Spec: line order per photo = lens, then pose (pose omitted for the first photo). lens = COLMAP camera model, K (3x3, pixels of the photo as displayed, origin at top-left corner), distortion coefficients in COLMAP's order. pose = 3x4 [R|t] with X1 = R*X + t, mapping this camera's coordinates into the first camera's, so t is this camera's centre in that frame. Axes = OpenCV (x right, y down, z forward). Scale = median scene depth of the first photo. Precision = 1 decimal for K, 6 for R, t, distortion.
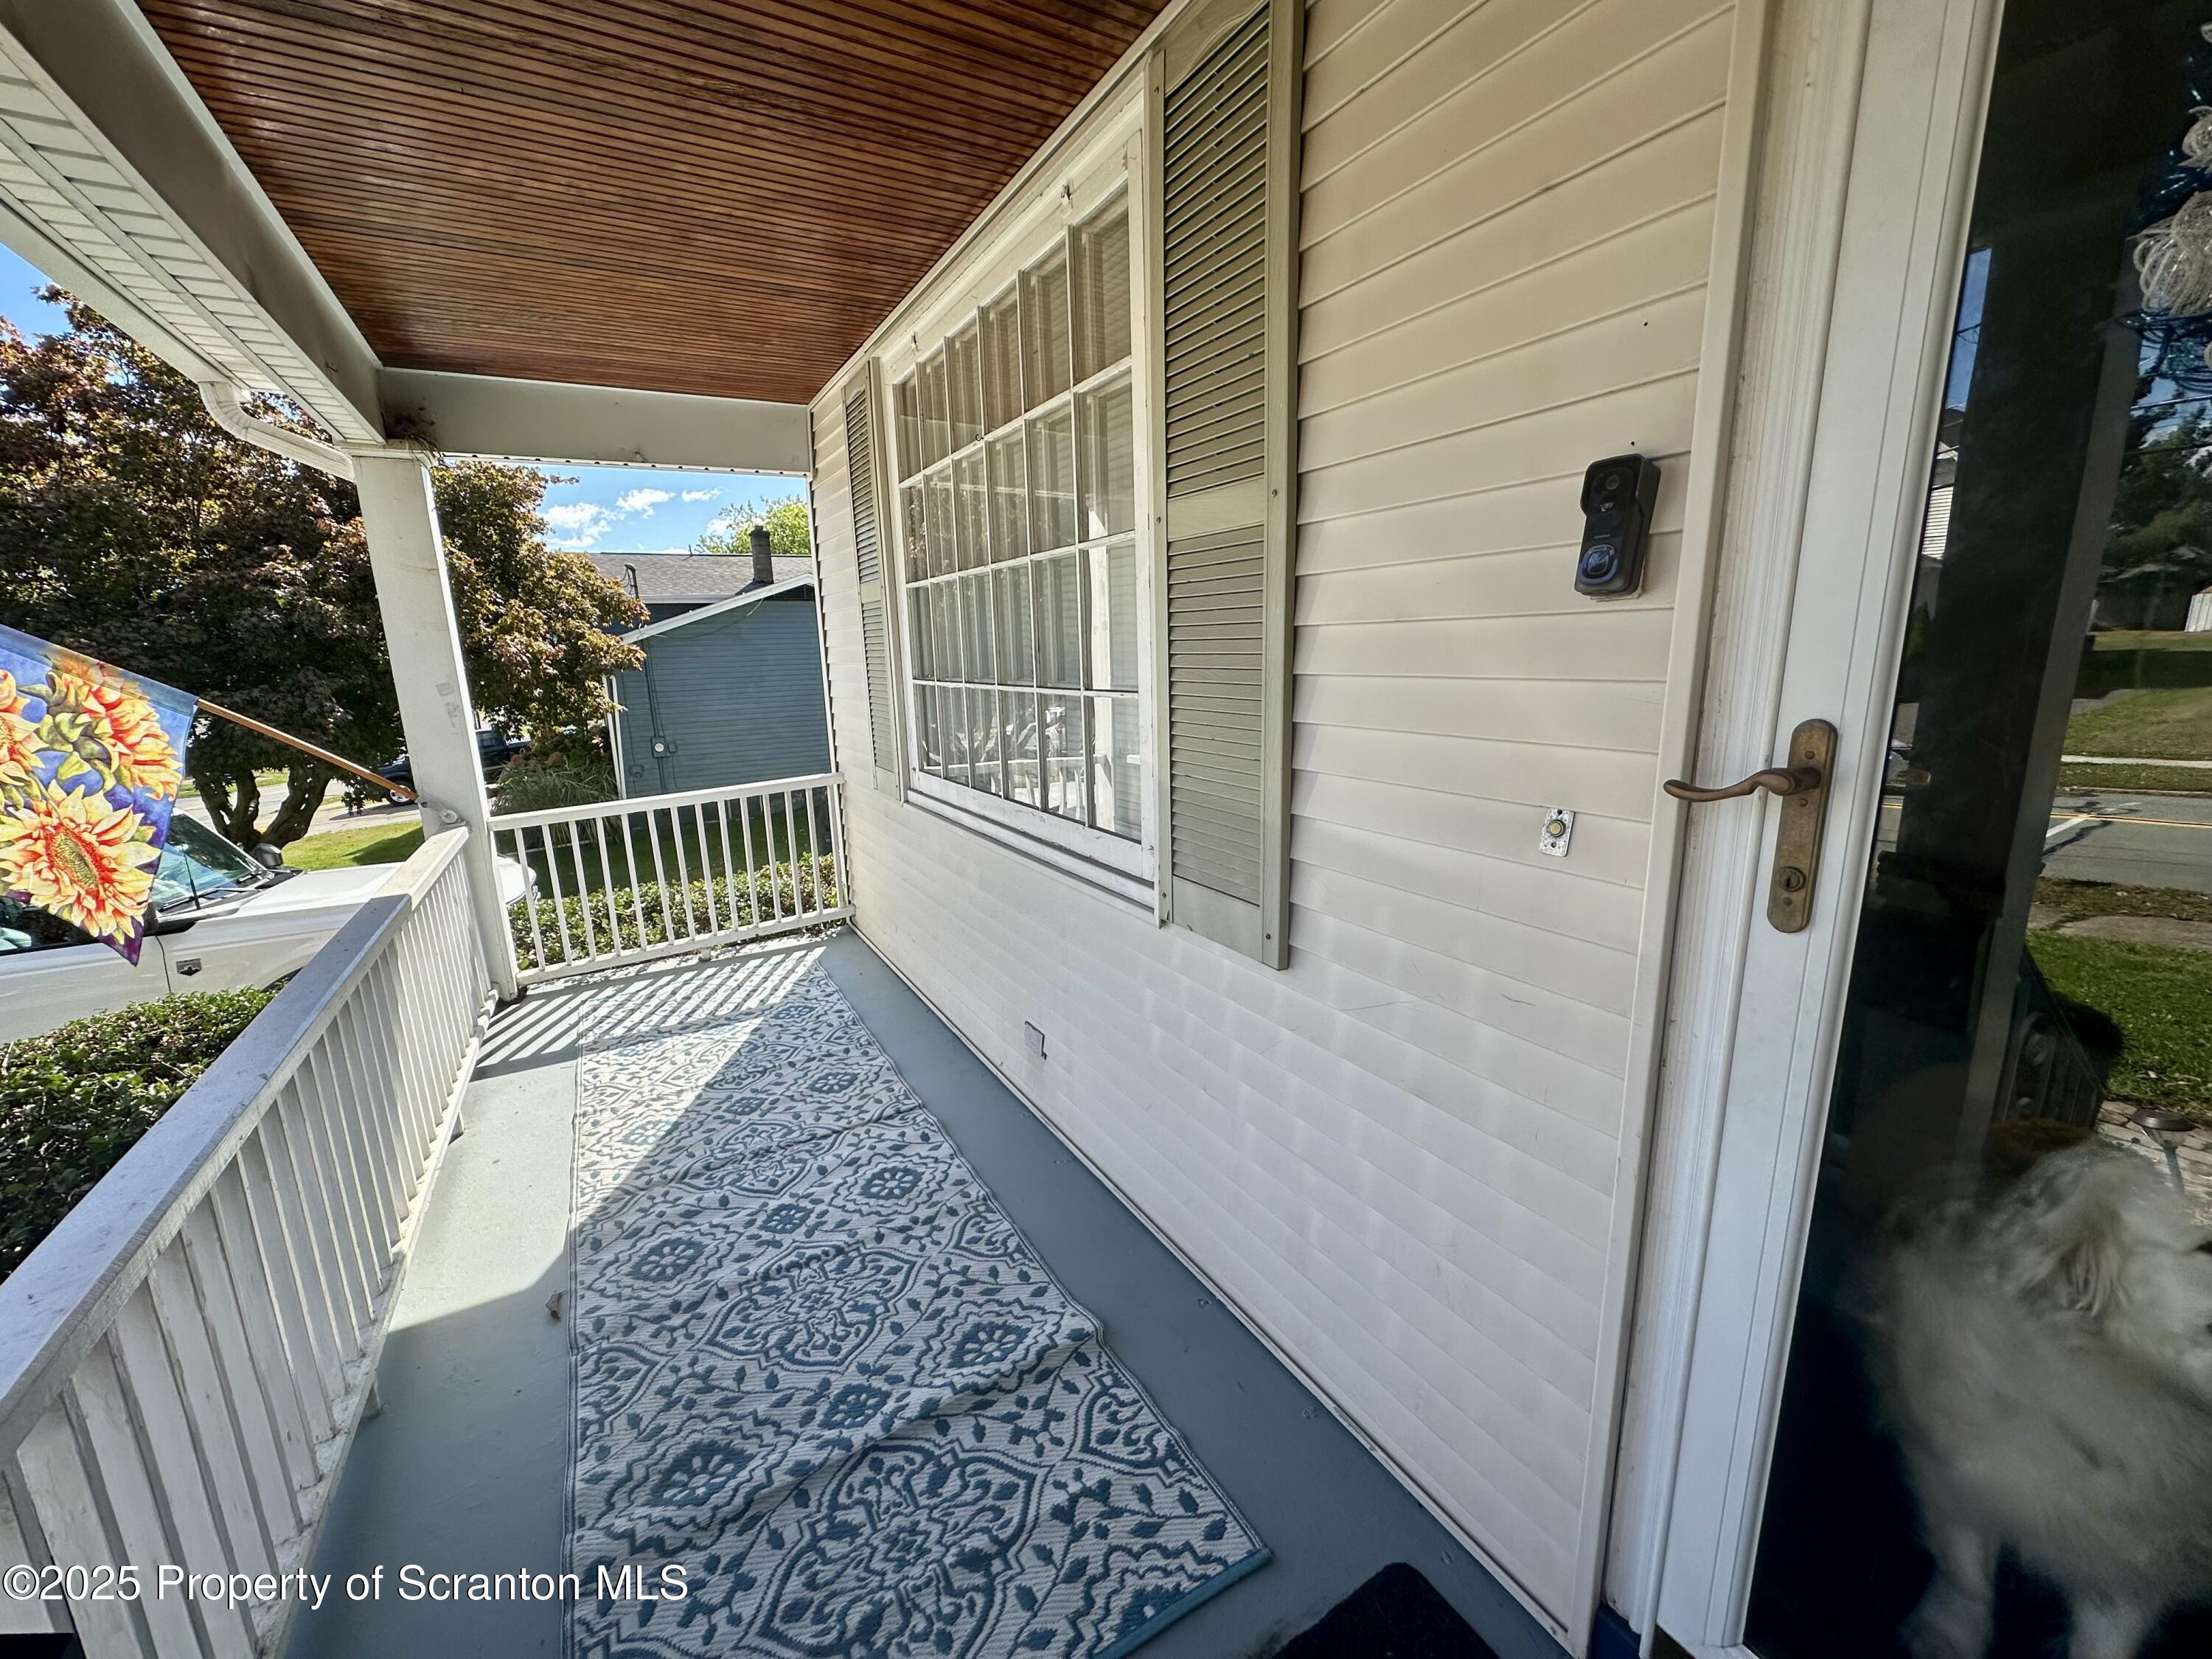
lens RADIAL K [[883.3, 0, 1101.7], [0, 883.3, 828.1], [0, 0, 1]] dist [-0.006036, 0.001340]
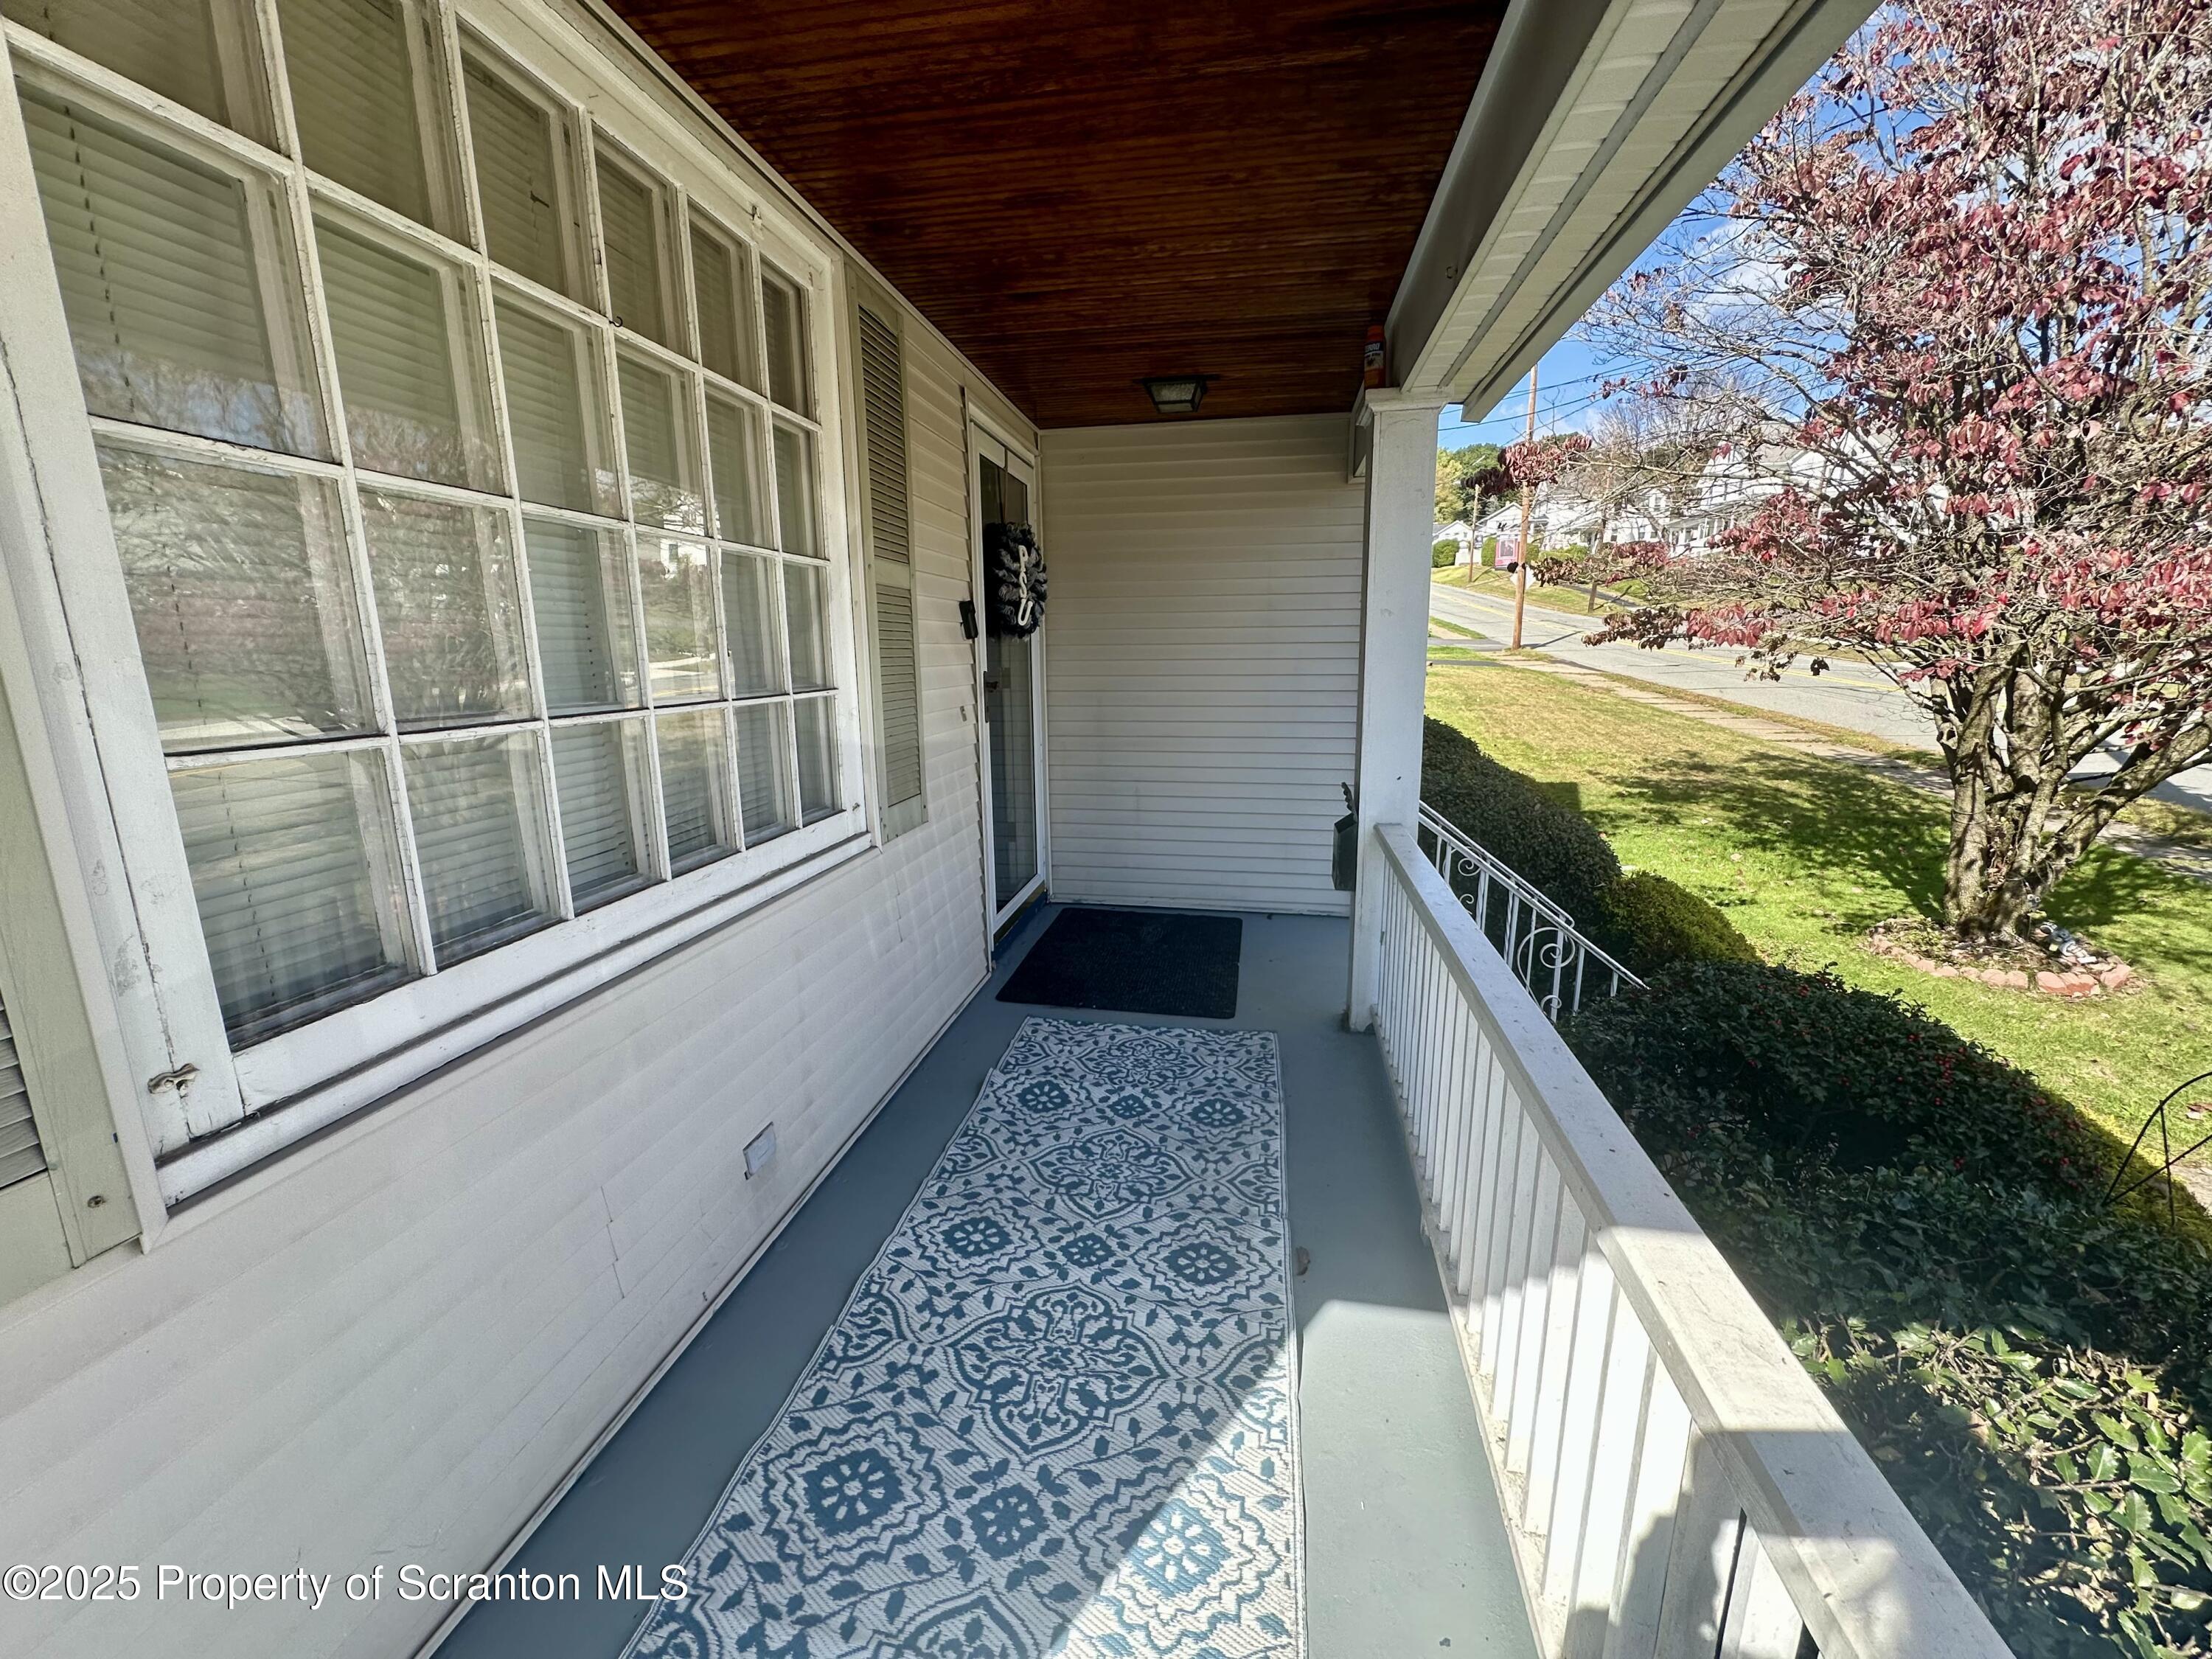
lens RADIAL K [[883.3, 0, 1101.7], [0, 883.3, 828.1], [0, 0, 1]] dist [-0.006036, 0.001340]
pose [[-0.766294, -0.101070, 0.634491, -0.927754], [0.154151, 0.929782, 0.334281, -0.287657], [-0.623724, 0.353965, -0.696906, 1.498333]]
